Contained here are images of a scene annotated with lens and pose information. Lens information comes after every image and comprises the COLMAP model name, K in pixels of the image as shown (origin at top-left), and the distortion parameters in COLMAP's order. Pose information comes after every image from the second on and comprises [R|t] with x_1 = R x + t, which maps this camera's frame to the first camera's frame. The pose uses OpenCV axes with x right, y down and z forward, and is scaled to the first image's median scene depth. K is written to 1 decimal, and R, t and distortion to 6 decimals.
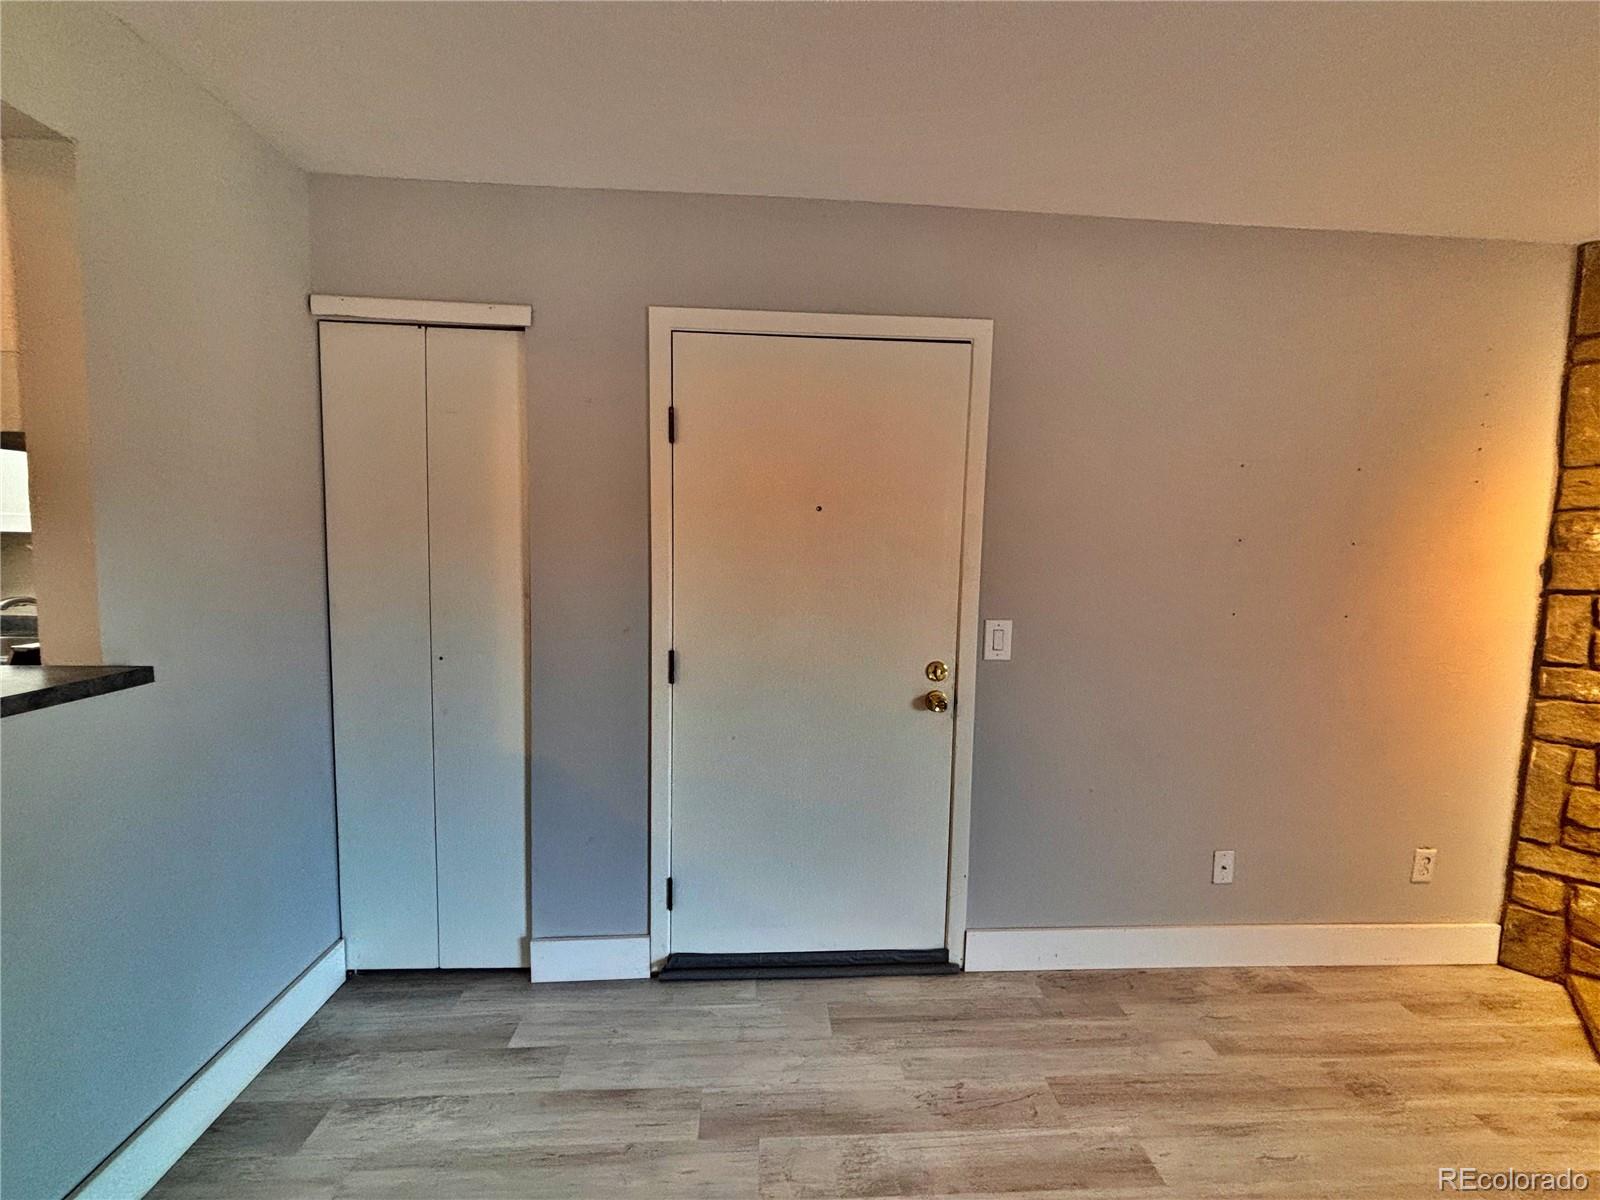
lens RADIAL K [[665.7, 0, 803.2], [0, 665.7, 596.3], [0, 0, 1]] dist [-0.001530, 0.000087]
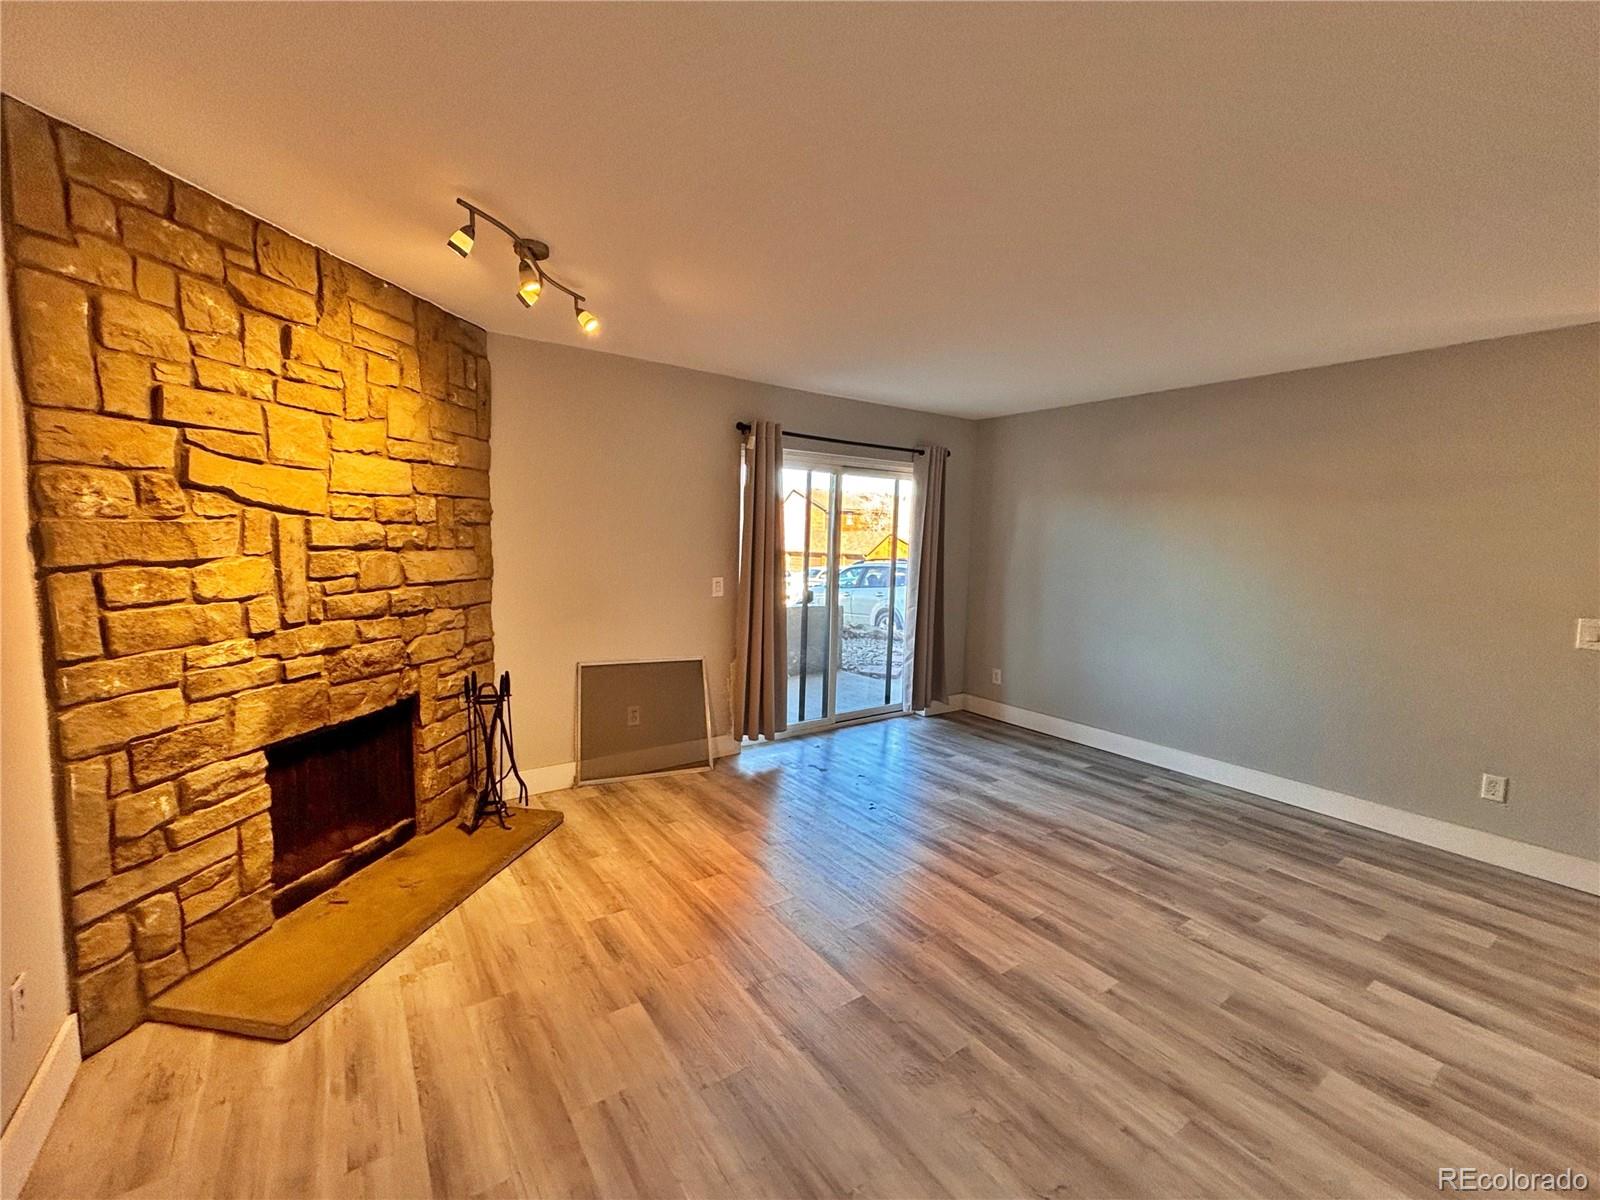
lens RADIAL K [[665.7, 0, 798.6], [0, 665.7, 596.1], [0, 0, 1]] dist [-0.001530, 0.000087]
pose [[-0.519850, -0.117966, 0.846074, 0.037955], [0.035050, 0.986640, 0.159101, -0.068714], [-0.853538, 0.112364, -0.508770, 0.661951]]
